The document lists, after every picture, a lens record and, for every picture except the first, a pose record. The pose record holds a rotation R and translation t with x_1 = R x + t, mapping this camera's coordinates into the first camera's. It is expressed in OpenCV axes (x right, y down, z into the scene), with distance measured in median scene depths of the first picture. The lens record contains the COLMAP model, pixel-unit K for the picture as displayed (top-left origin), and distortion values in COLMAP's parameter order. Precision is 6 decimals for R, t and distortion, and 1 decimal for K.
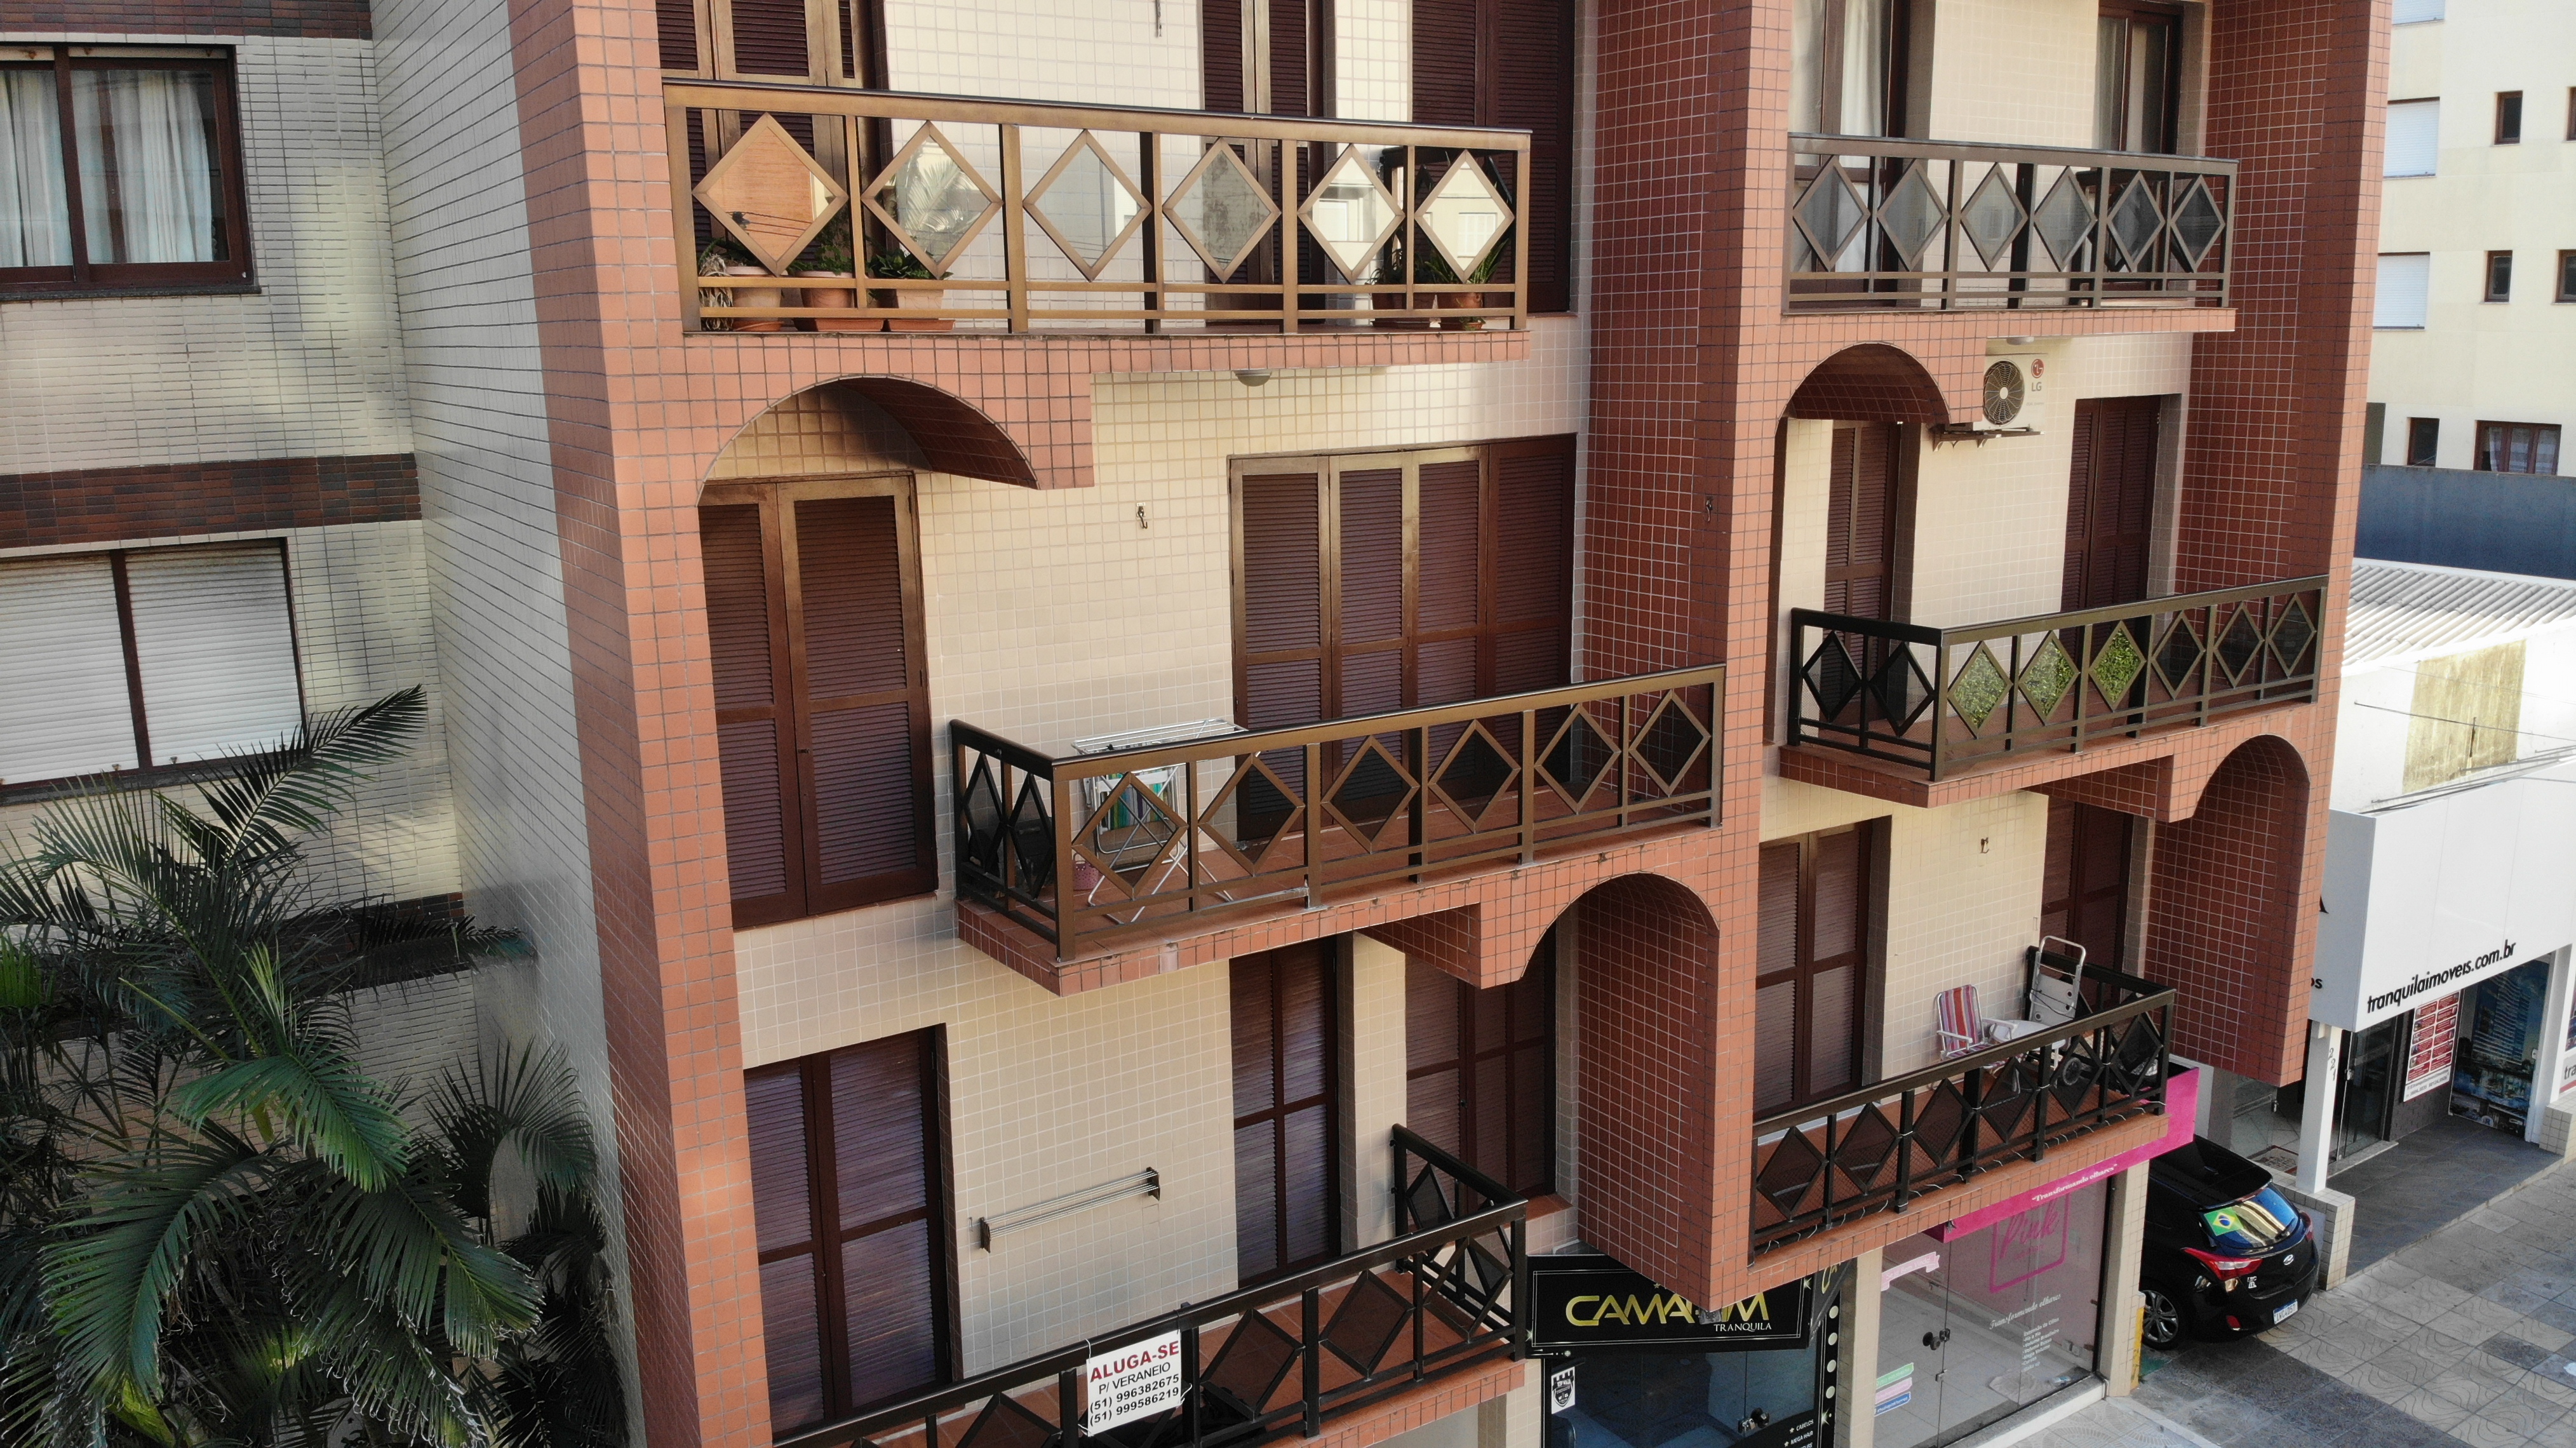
lens RADIAL K [[1879.0, 0, 1286.2], [0, 1879.0, 715.5], [0, 0, 1]] dist [0.076001, -0.191103]
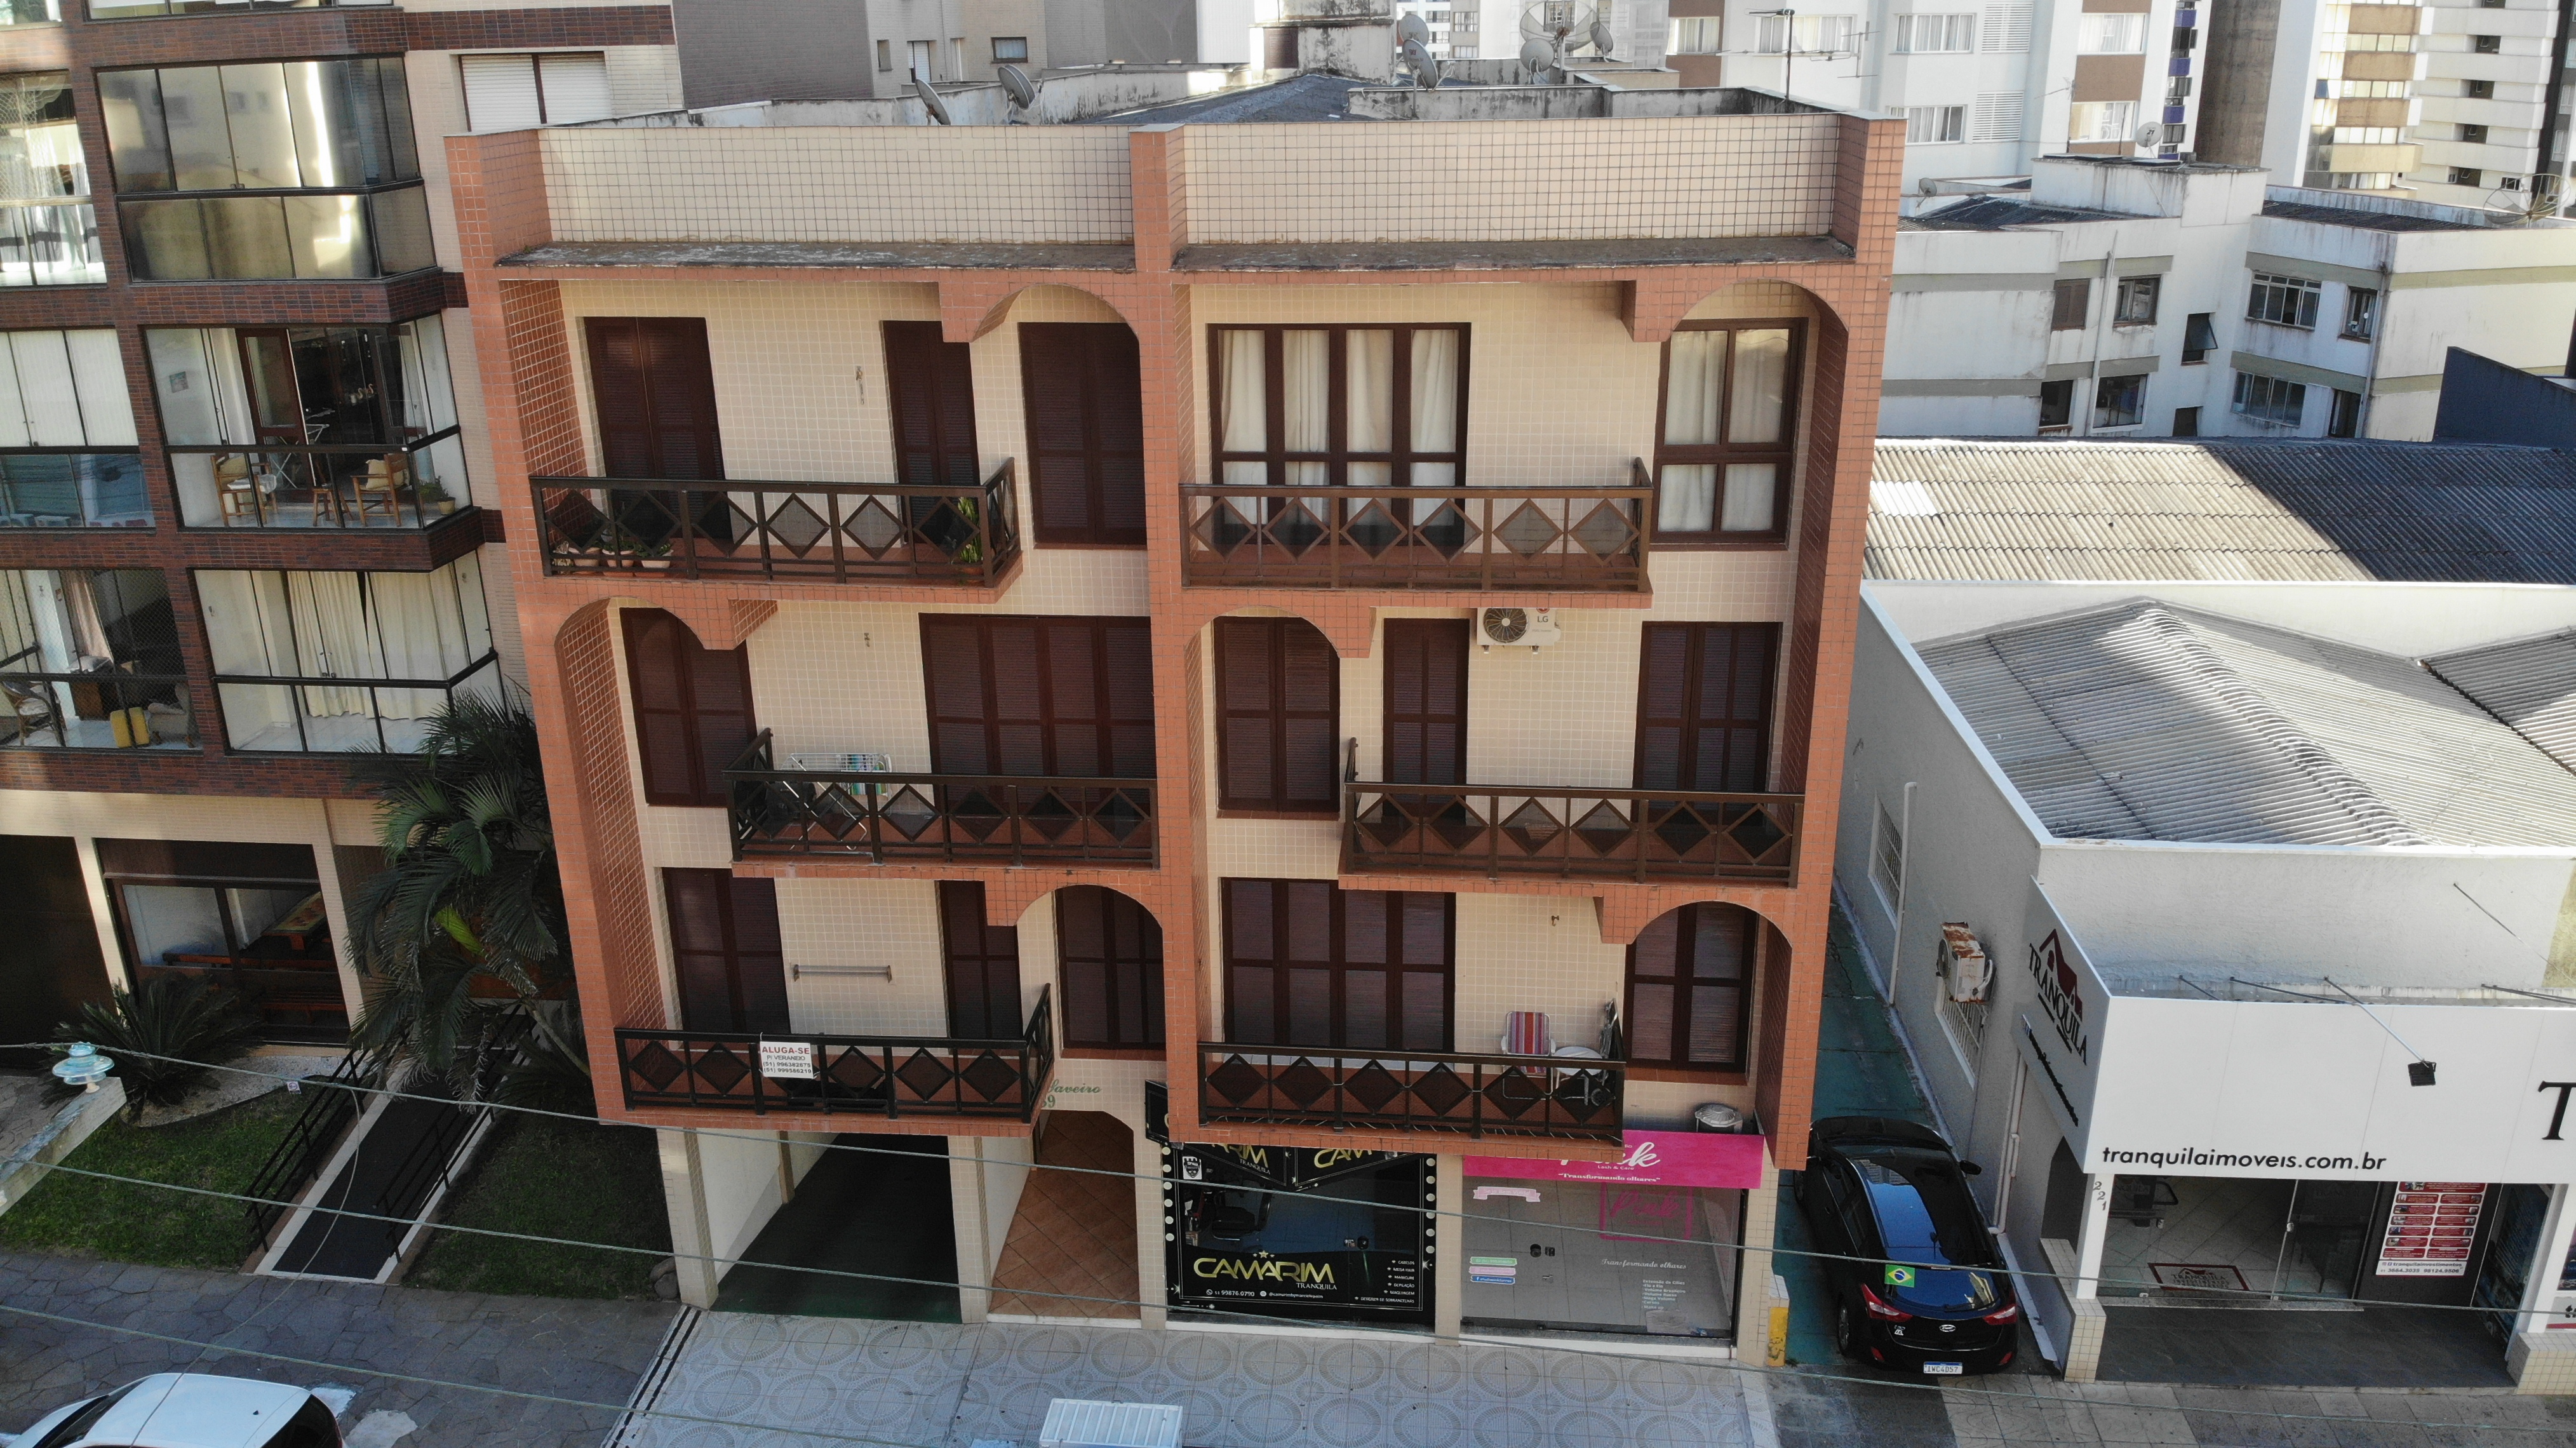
lens RADIAL K [[1879.0, 0, 1286.2], [0, 1879.0, 715.5], [0, 0, 1]] dist [0.076001, -0.191103]
pose [[0.798260, 0.214345, -0.562883, 1.102439], [-0.124692, 0.973100, 0.193720, -0.369759], [0.589265, -0.084452, 0.803514, -0.236448]]
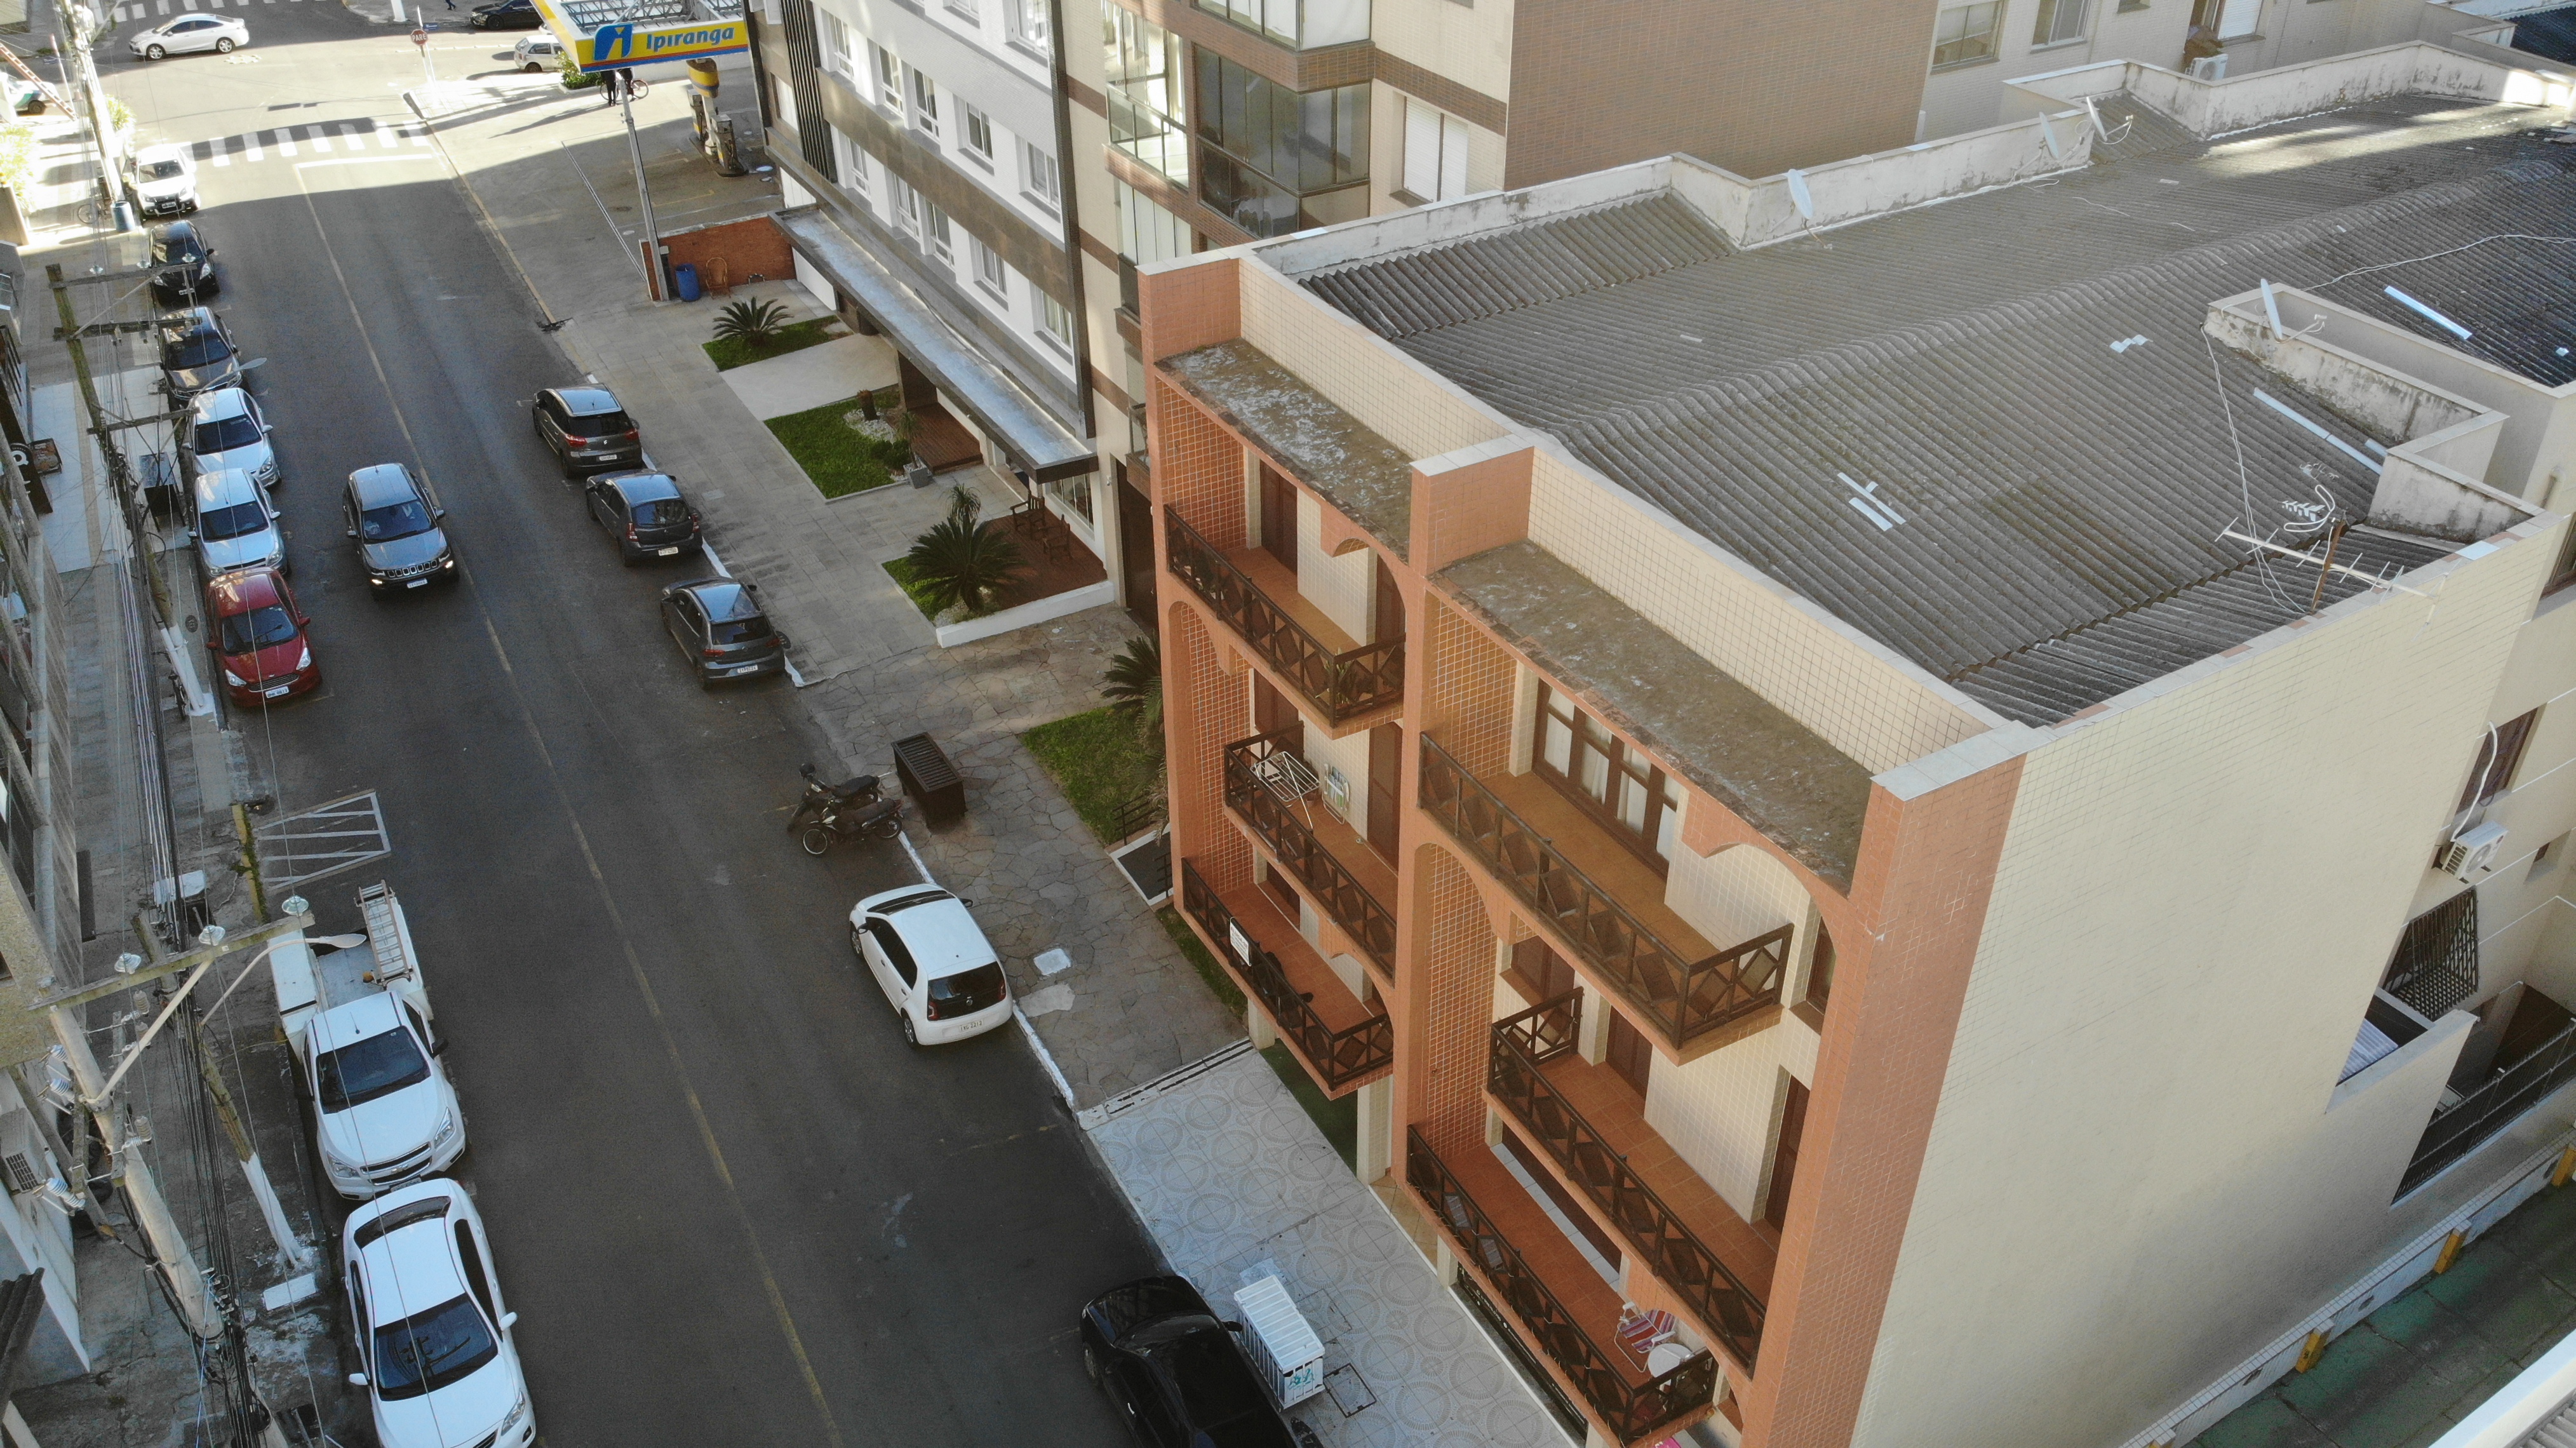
lens RADIAL K [[1854.5, 0, 1283.4], [0, 1854.5, 727.5], [0, 0, 1]] dist [0.143005, -0.300118]
pose [[-0.038189, 0.577839, -0.815257, 1.515706], [-0.194311, 0.795985, 0.573281, -1.147699], [0.980196, 0.180307, 0.081883, 0.597705]]
